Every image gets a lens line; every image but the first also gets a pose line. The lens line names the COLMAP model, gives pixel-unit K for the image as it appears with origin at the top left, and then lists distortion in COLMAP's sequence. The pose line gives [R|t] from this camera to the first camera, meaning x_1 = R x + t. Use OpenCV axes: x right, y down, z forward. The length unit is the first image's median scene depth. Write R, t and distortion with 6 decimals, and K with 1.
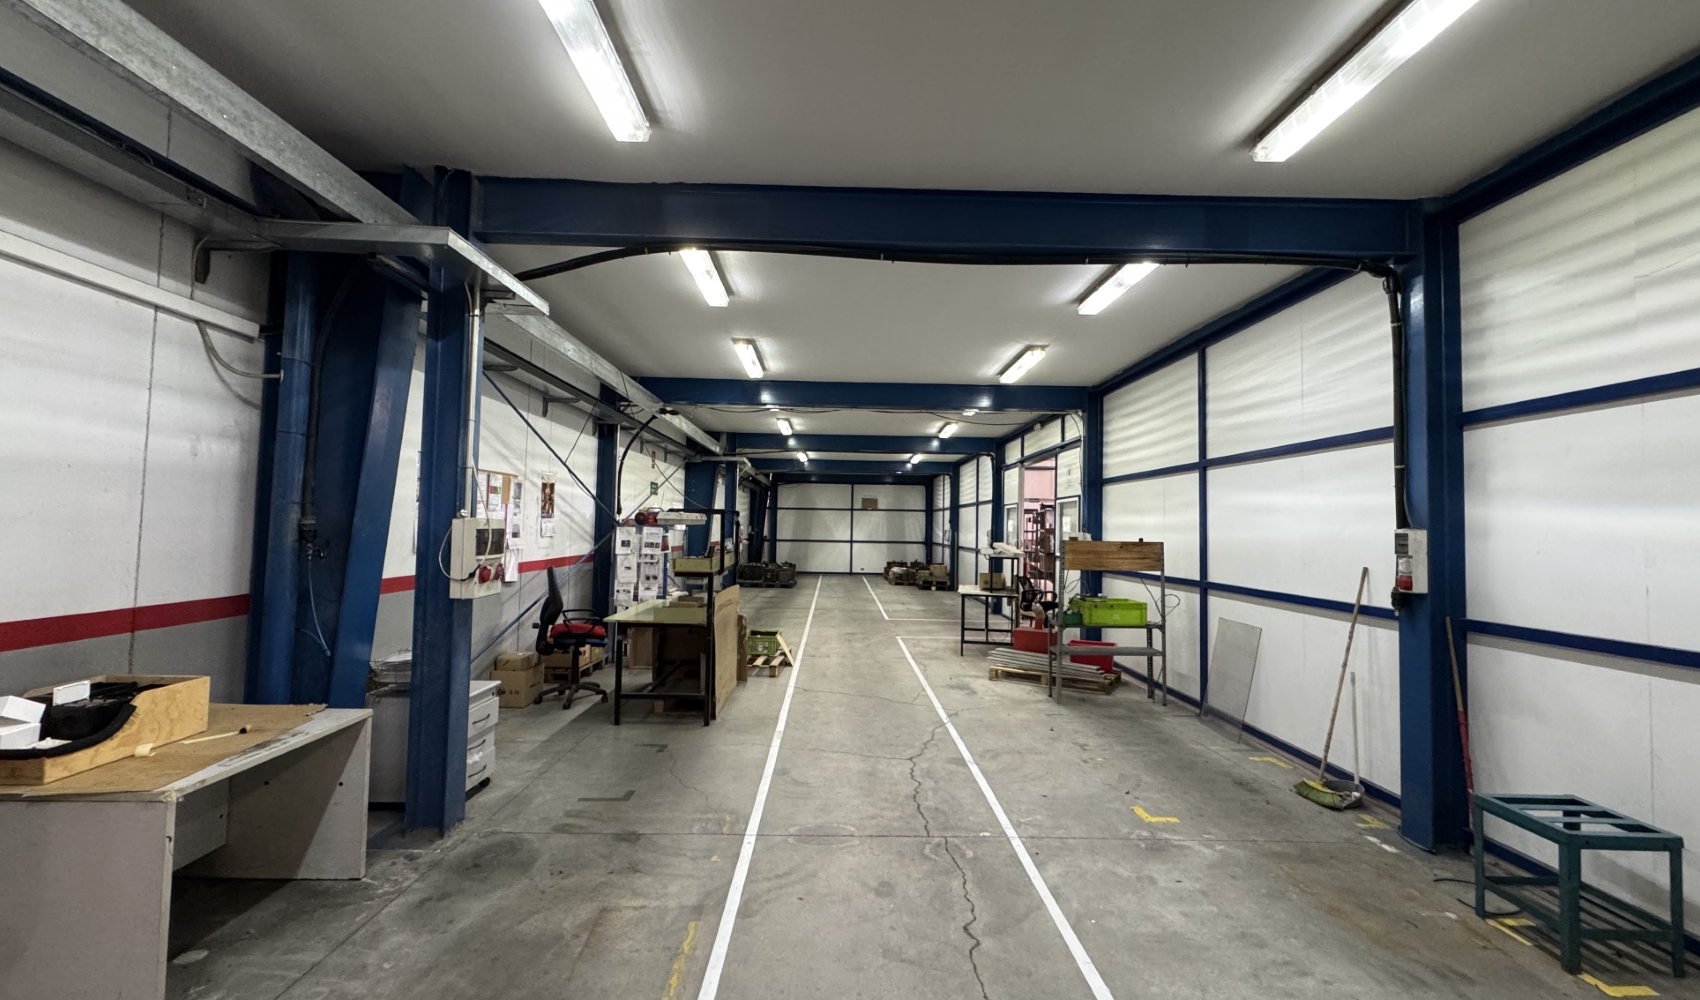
lens RADIAL K [[712.5, 0, 850.0], [0, 712.5, 500.0], [0, 0, 1]] dist [-0.001064, 0.000230]
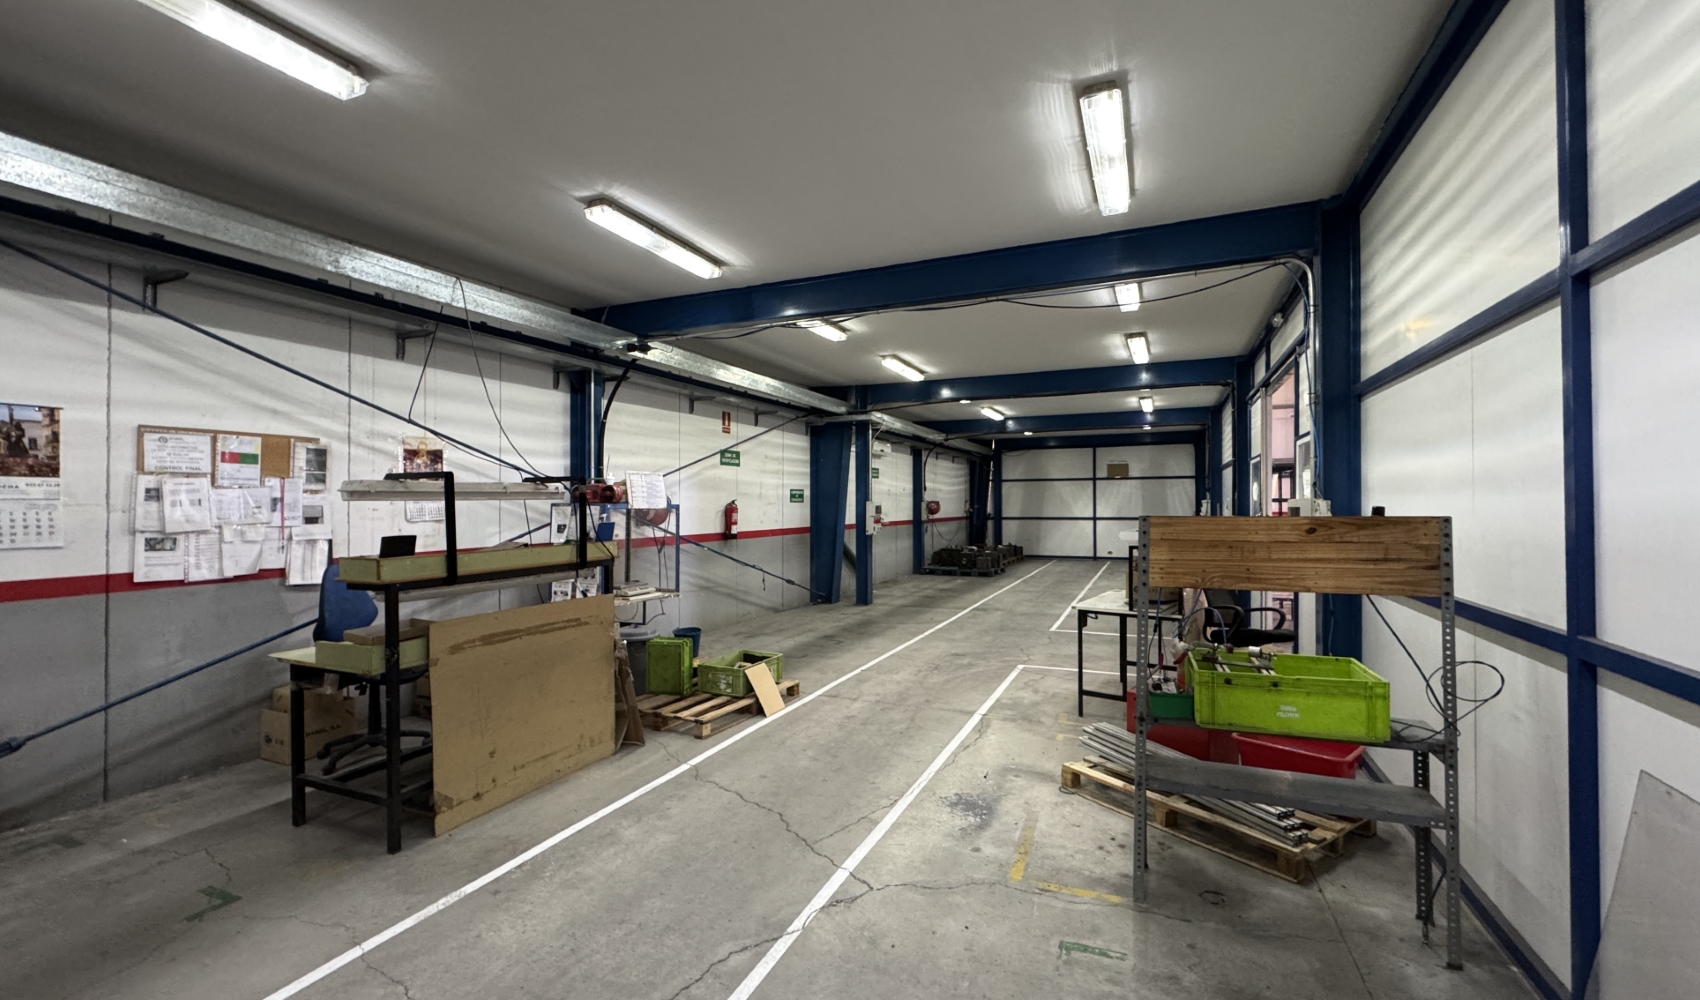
lens RADIAL K [[712.5, 0, 850.0], [0, 712.5, 500.0], [0, 0, 1]] dist [-0.001064, 0.000230]
pose [[0.908046, -0.024057, -0.418180, 0.231772], [0.036969, 0.999056, 0.022801, 0.022806], [0.417237, -0.036164, 0.908078, 0.399502]]
